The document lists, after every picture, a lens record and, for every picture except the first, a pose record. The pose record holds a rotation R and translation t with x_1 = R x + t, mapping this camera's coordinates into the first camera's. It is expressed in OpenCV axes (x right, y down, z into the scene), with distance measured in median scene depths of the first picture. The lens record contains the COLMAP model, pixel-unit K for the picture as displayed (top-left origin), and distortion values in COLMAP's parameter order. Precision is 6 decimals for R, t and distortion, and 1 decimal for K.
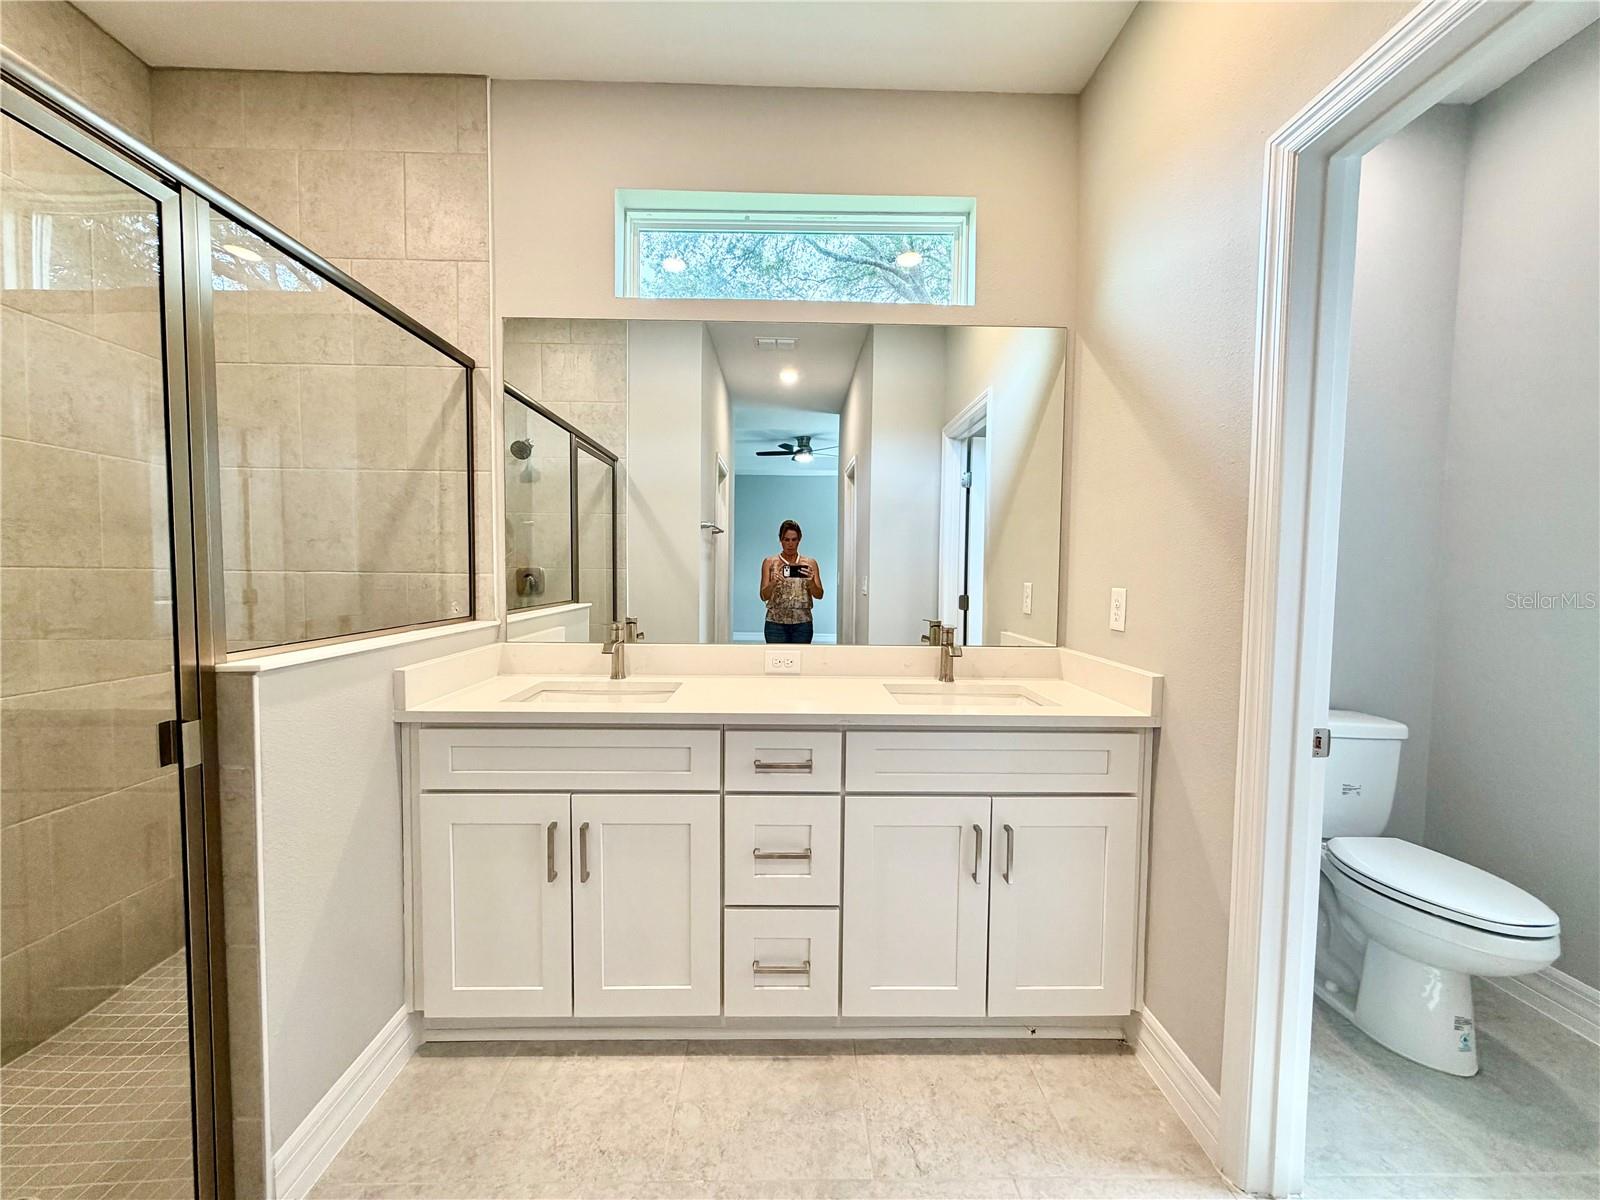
lens RADIAL K [[636.7, 0, 796.2], [0, 636.7, 601.6], [0, 0, 1]] dist [-0.000520, 0.000125]
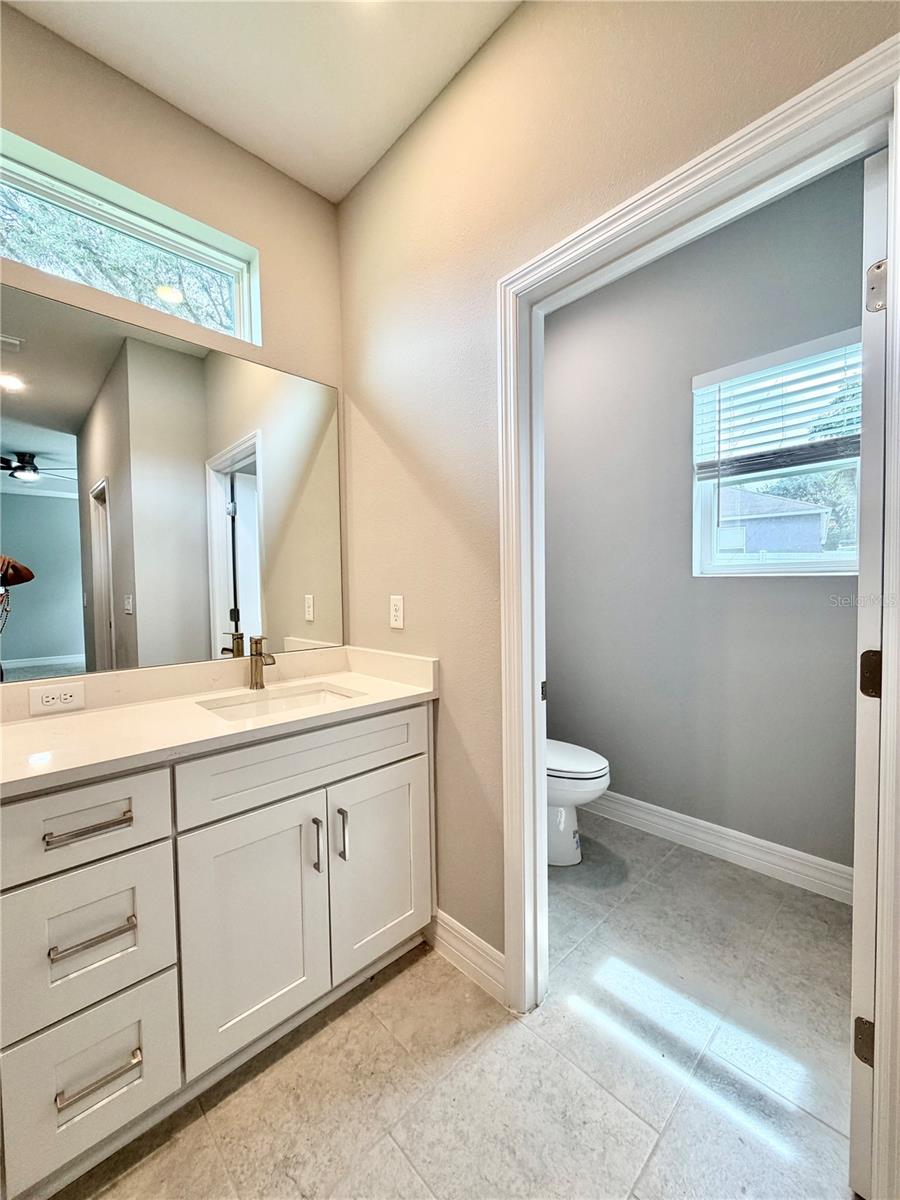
lens RADIAL K [[477.8, 0, 452.4], [0, 477.8, 603.3], [0, 0, 1]] dist [0.000580, 0.000010]
pose [[0.732922, -0.045102, 0.678816, -0.079949], [0.056695, 0.998378, 0.005121, -0.004624], [-0.677946, 0.034732, 0.734291, 0.229612]]
